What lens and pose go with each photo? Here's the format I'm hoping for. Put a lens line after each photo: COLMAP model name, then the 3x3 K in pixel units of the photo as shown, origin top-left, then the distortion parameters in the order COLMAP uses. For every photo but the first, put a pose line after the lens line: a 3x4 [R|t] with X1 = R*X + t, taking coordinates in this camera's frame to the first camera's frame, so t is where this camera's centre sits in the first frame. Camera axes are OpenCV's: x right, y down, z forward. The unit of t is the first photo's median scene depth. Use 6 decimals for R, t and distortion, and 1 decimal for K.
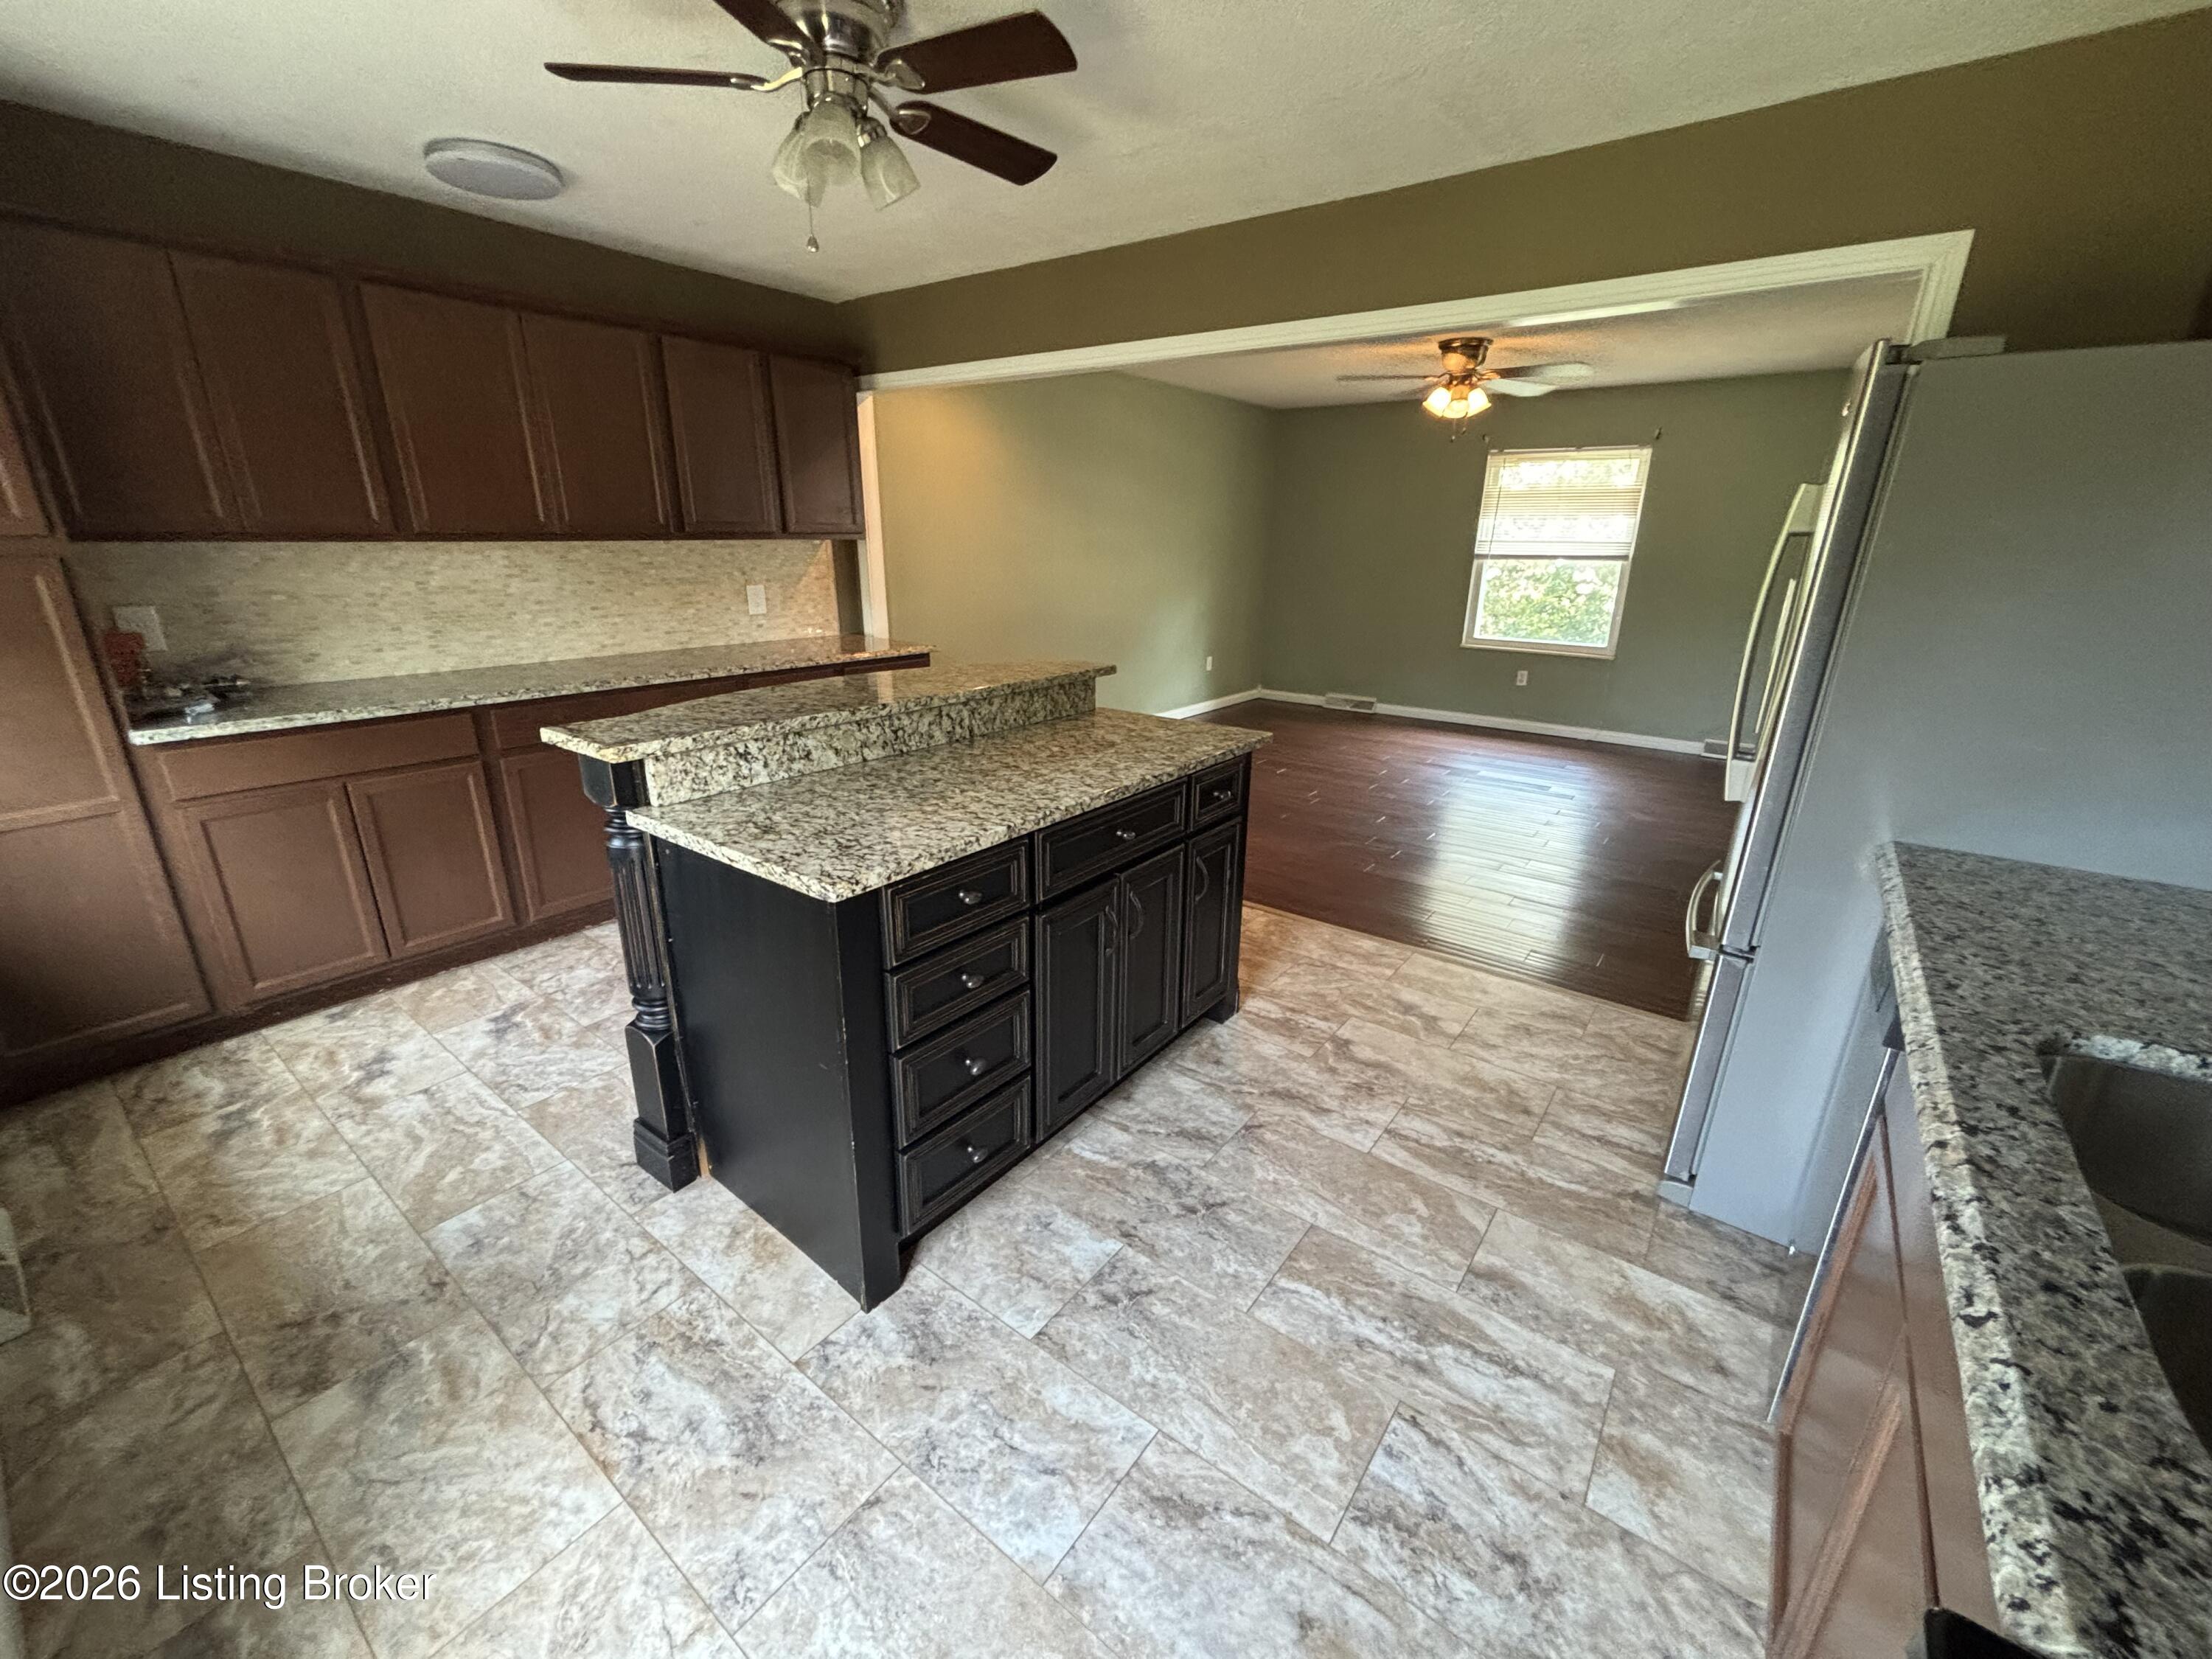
lens RADIAL K [[897.2, 0, 1103.9], [0, 897.2, 838.2], [0, 0, 1]] dist [-0.018332, 0.008301]
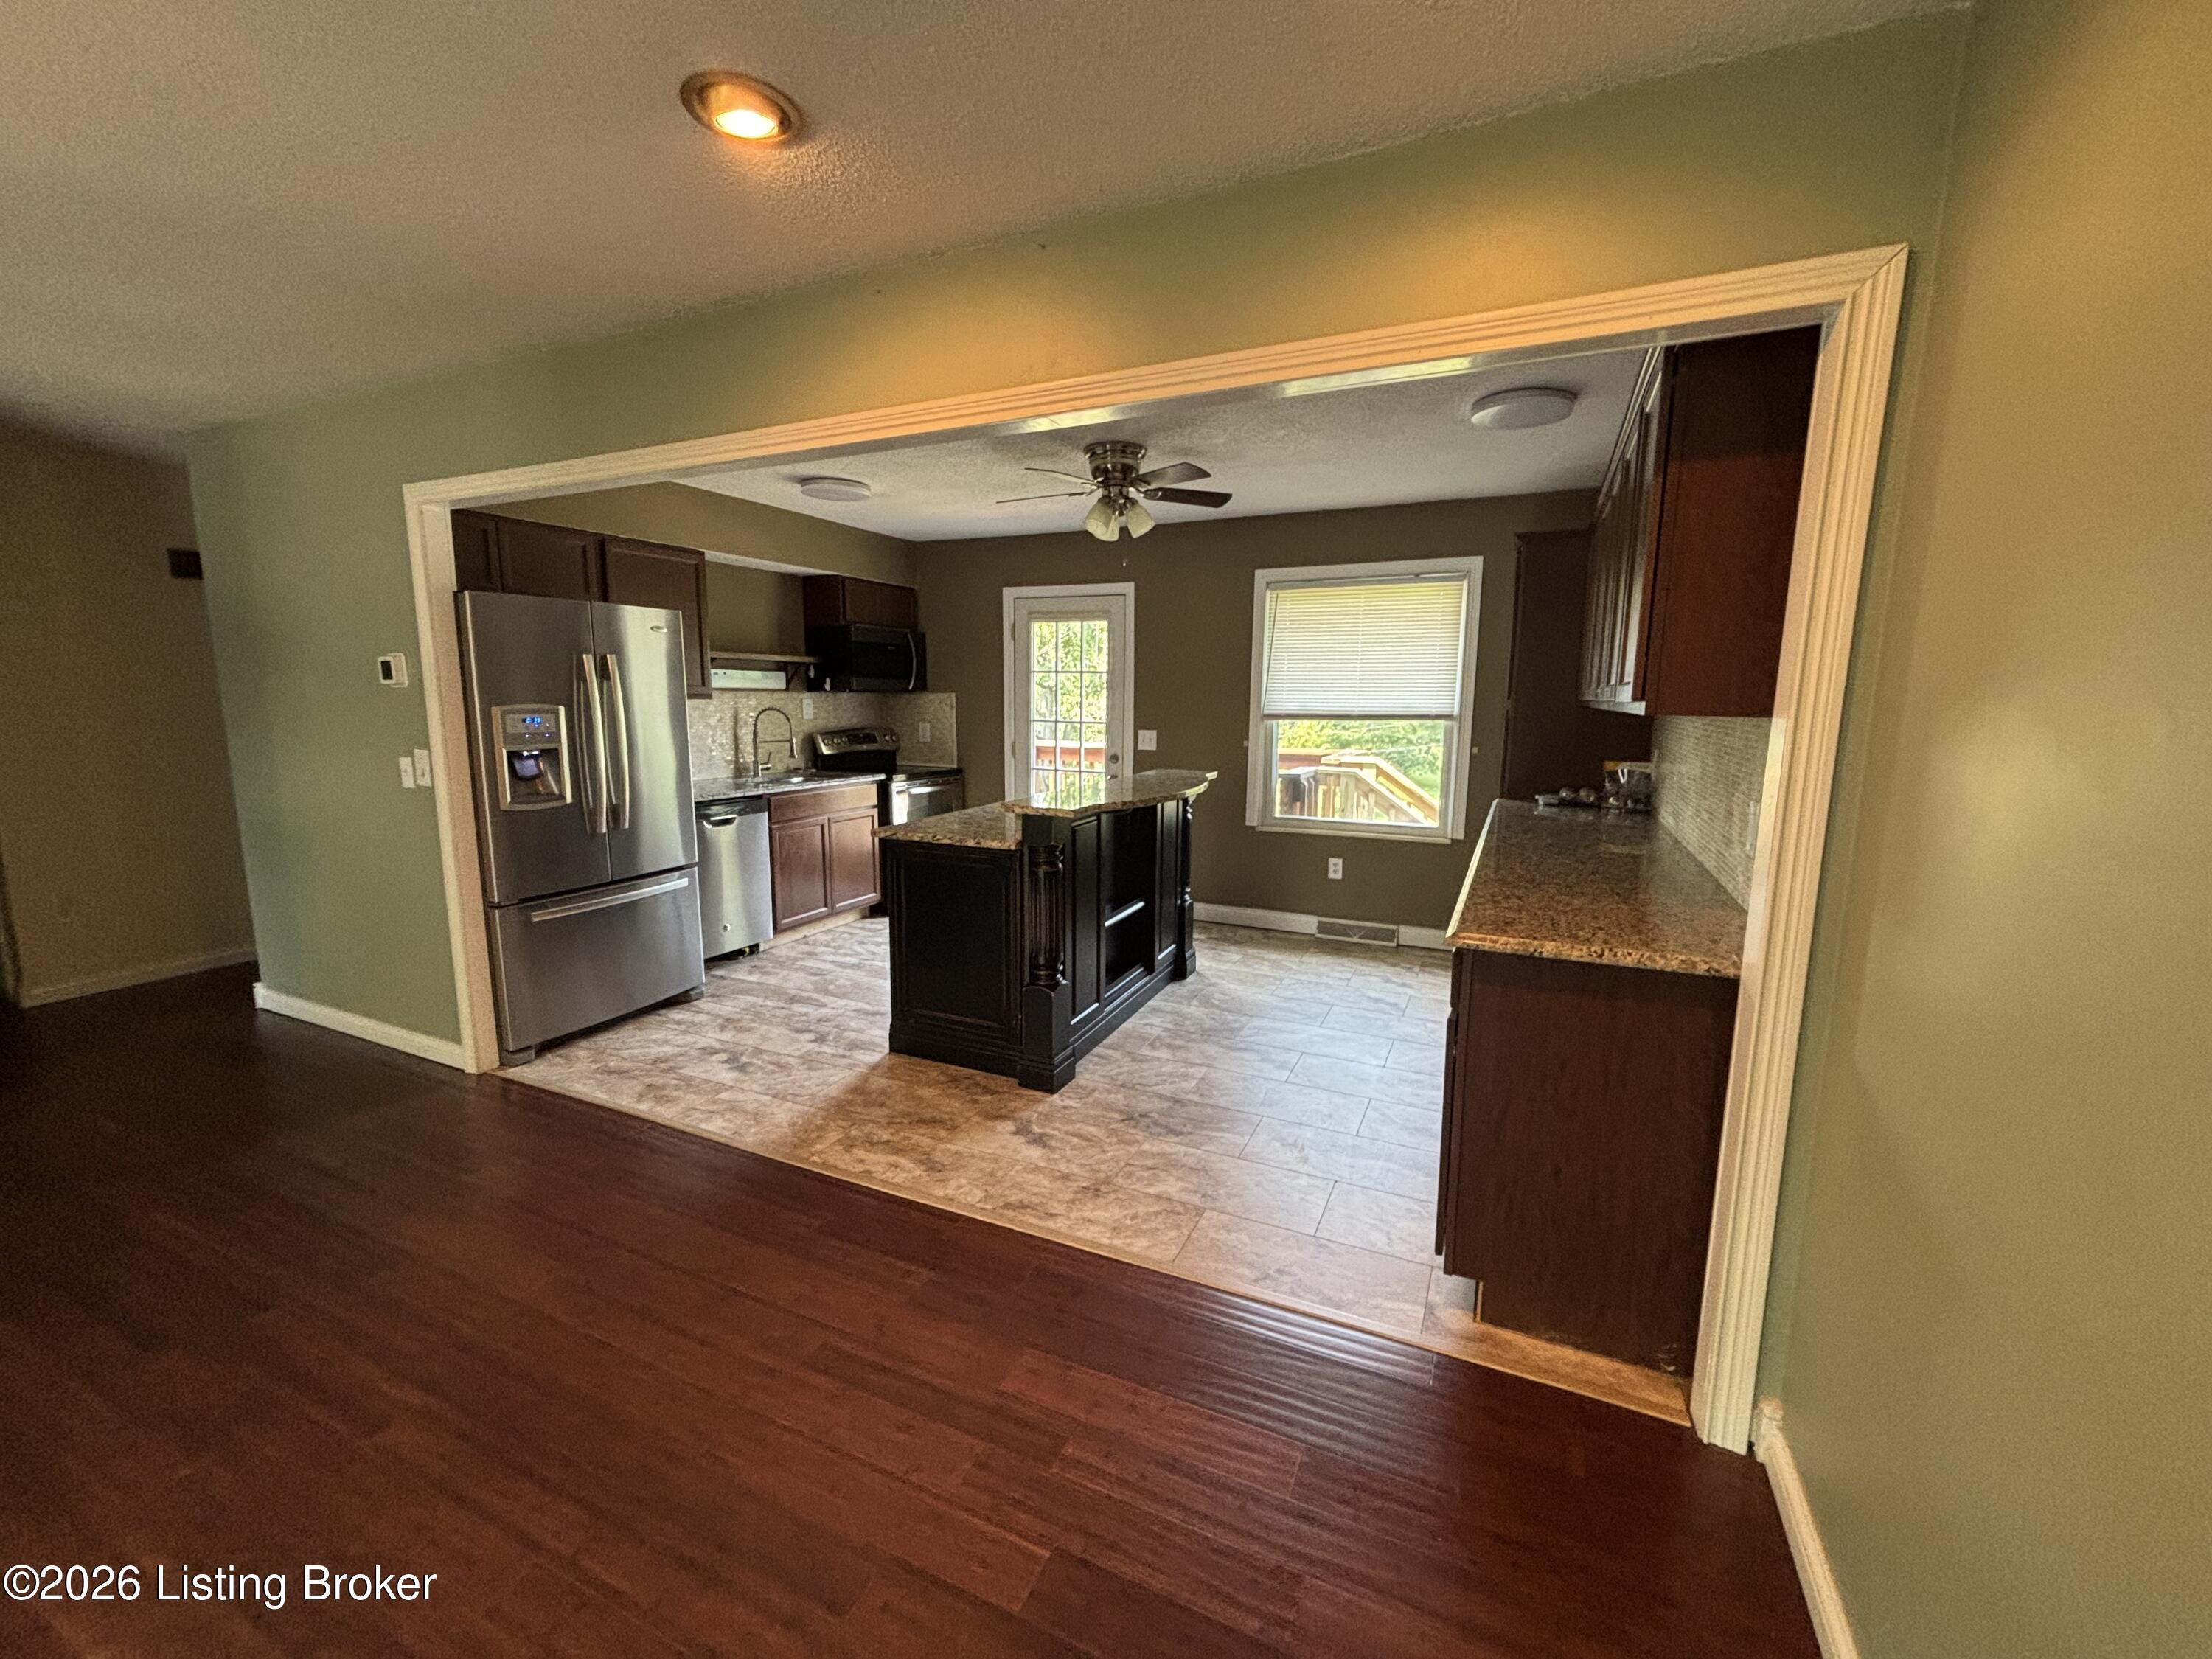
lens RADIAL K [[886.4, 0, 1120.5], [0, 886.4, 844.5], [0, 0, 1]] dist [-0.000548, -0.000372]
pose [[-0.972994, 0.019895, -0.229970, 0.141162], [-0.092326, 0.879573, 0.466719, -0.839963], [0.211561, 0.475347, -0.853983, 2.479193]]
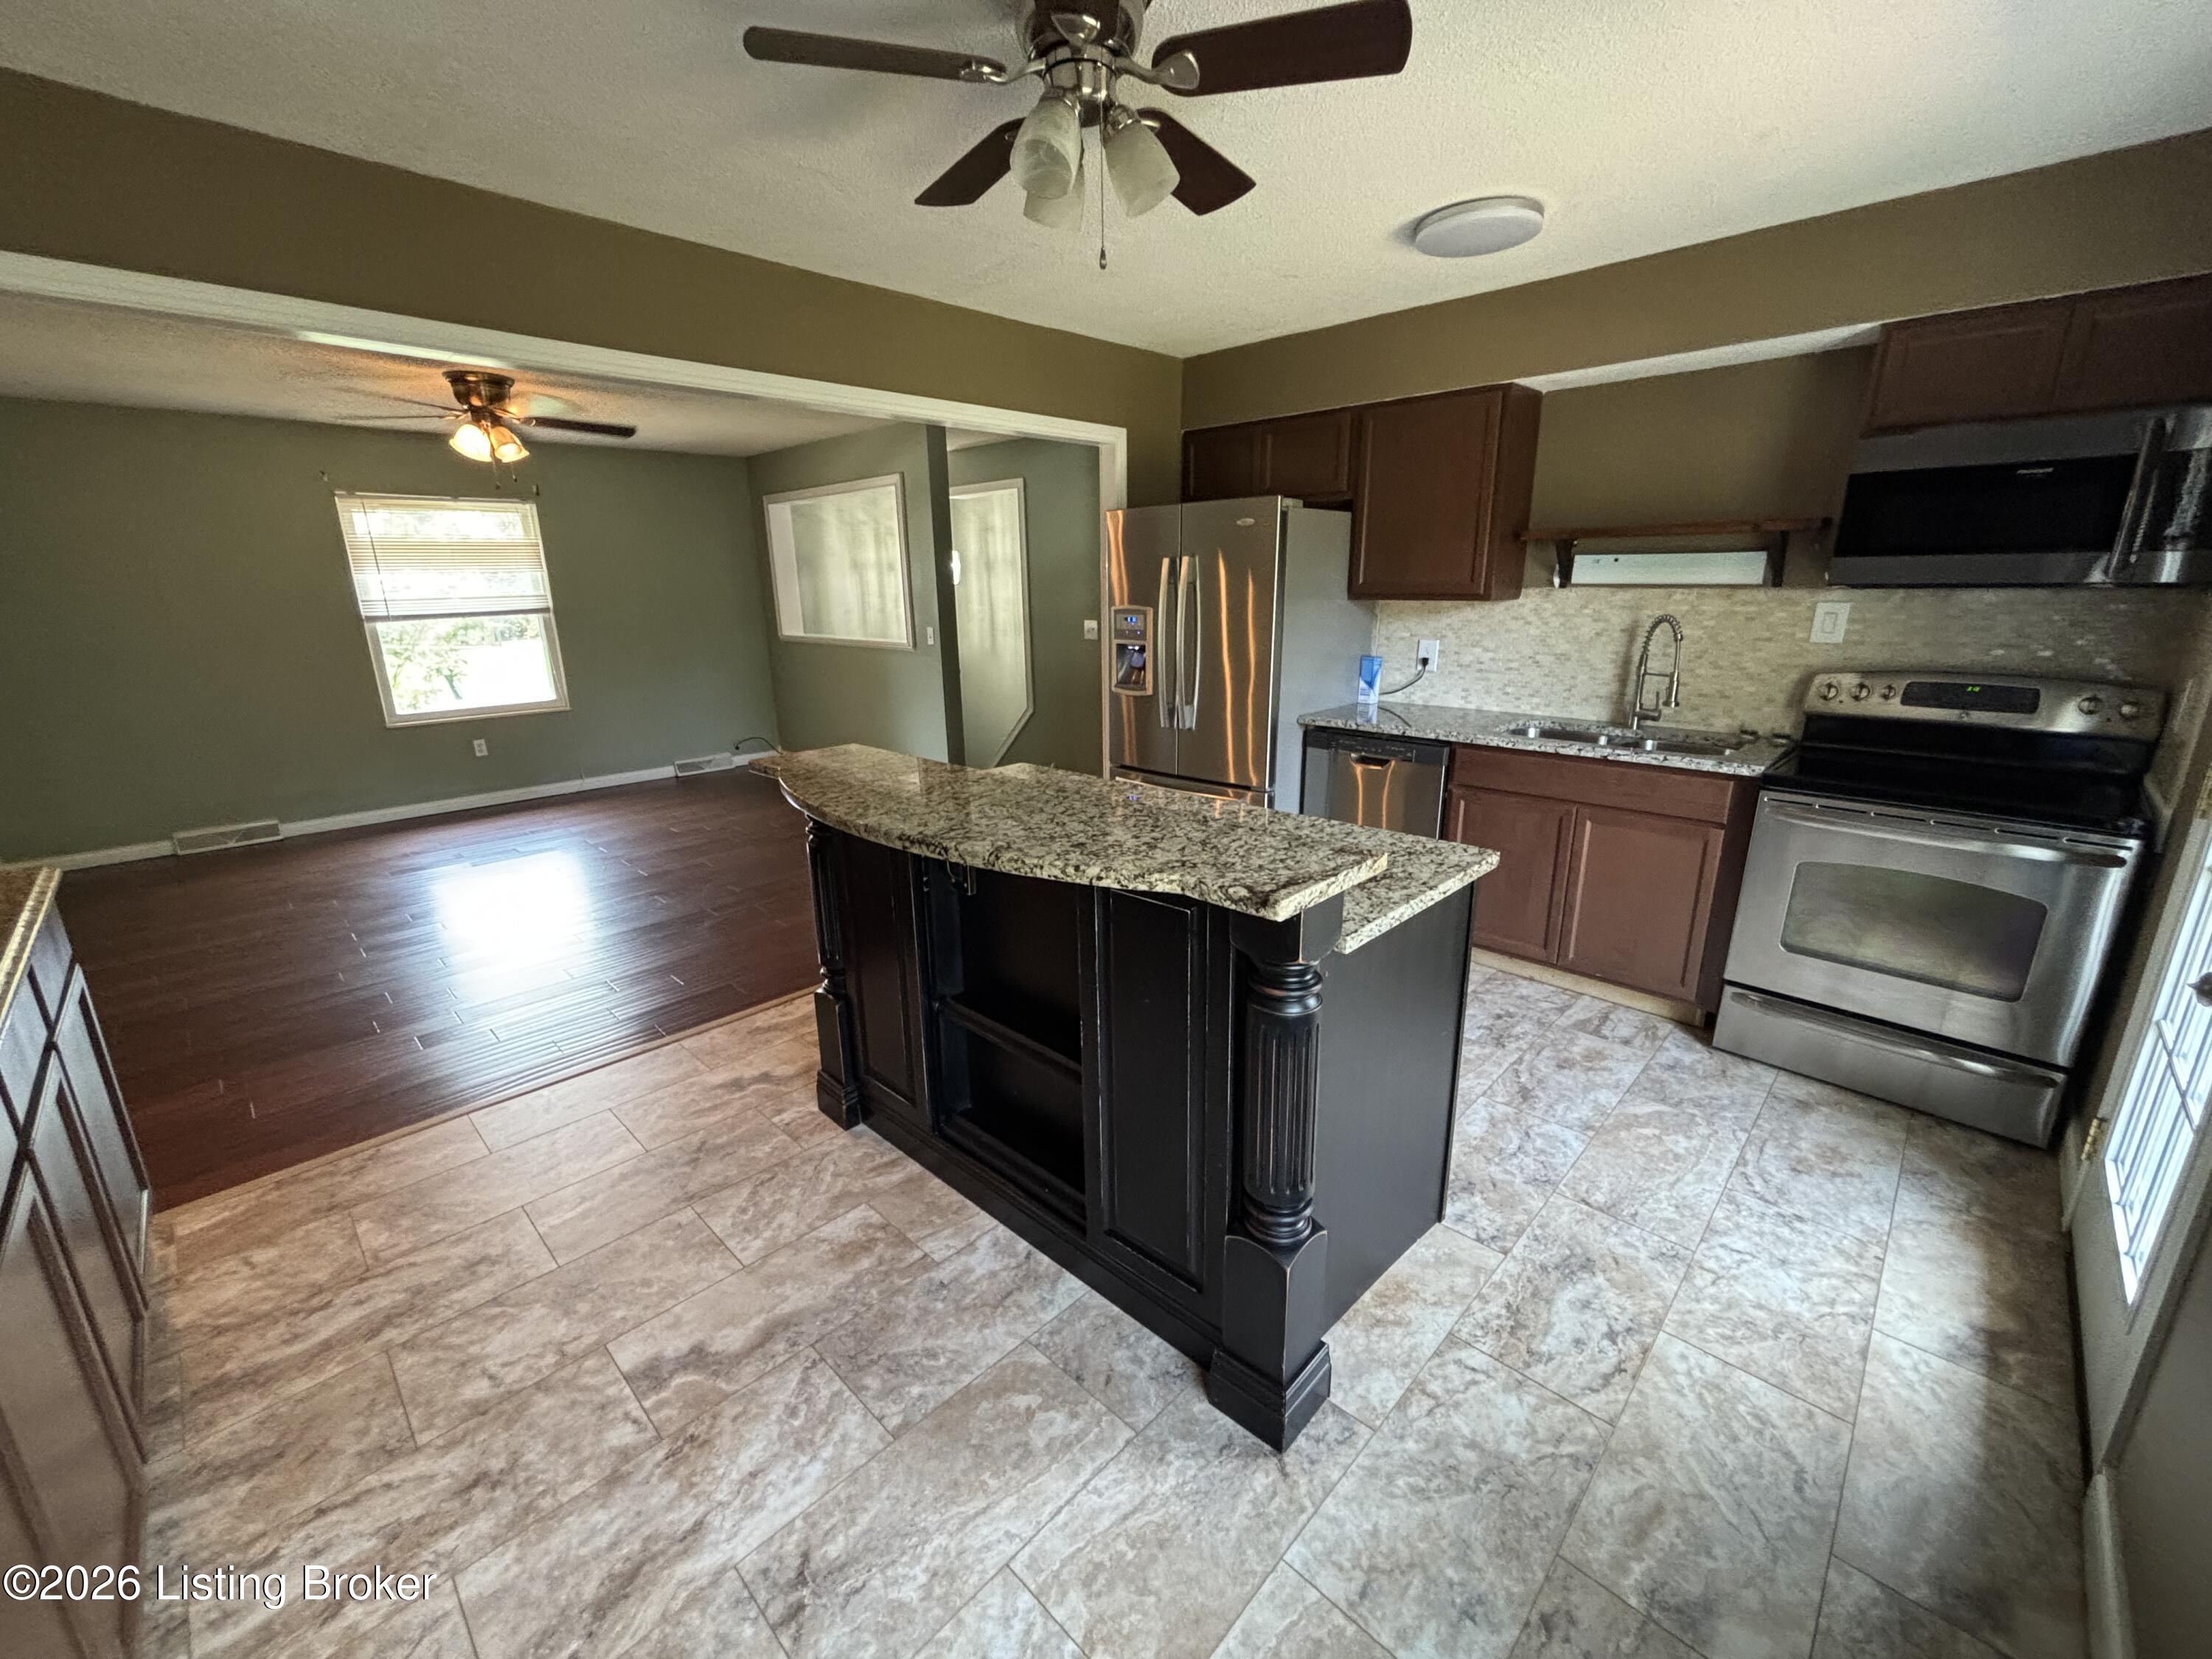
lens RADIAL K [[897.2, 0, 1103.9], [0, 897.2, 838.2], [0, 0, 1]] dist [-0.018332, 0.008301]
pose [[0.120528, -0.285746, 0.950696, -1.009487], [0.332575, 0.913958, 0.232541, -0.290909], [-0.935343, 0.288150, 0.205189, 0.780622]]
